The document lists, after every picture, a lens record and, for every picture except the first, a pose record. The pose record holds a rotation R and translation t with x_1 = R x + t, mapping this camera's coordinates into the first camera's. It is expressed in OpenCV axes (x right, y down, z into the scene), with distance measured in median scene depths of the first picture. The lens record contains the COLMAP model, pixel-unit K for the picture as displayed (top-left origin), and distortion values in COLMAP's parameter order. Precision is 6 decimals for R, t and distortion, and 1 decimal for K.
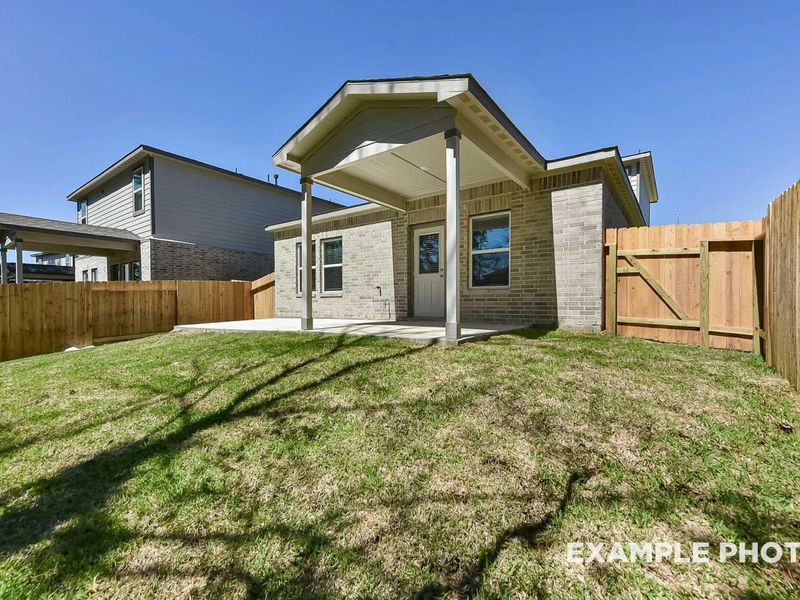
lens RADIAL K [[364.9, 0, 398.0], [0, 364.9, 294.3], [0, 0, 1]] dist [0.002354, 0.000068]
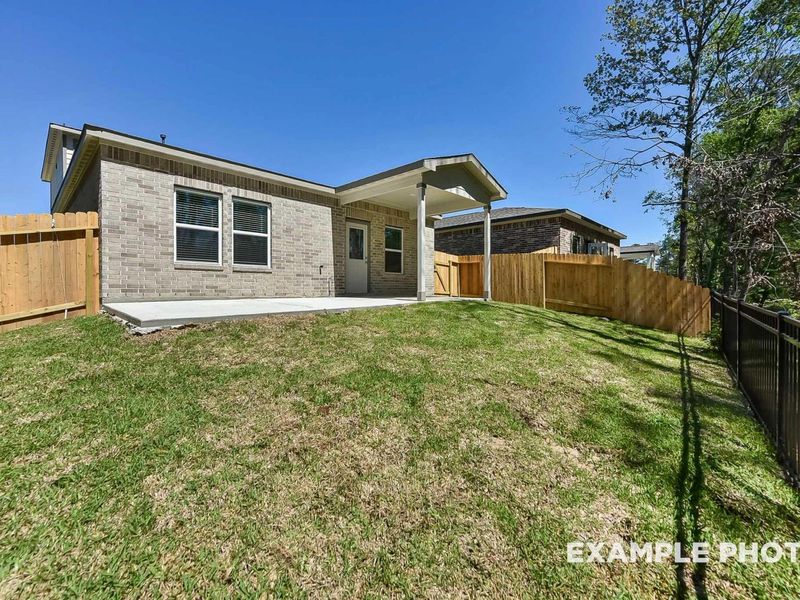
lens RADIAL K [[364.9, 0, 398.0], [0, 364.9, 294.3], [0, 0, 1]] dist [0.002354, 0.000068]
pose [[0.114527, -0.010375, 0.993366, -1.106441], [-0.032147, 0.999383, 0.014144, 0.041072], [-0.992900, -0.033553, 0.114123, 0.658628]]
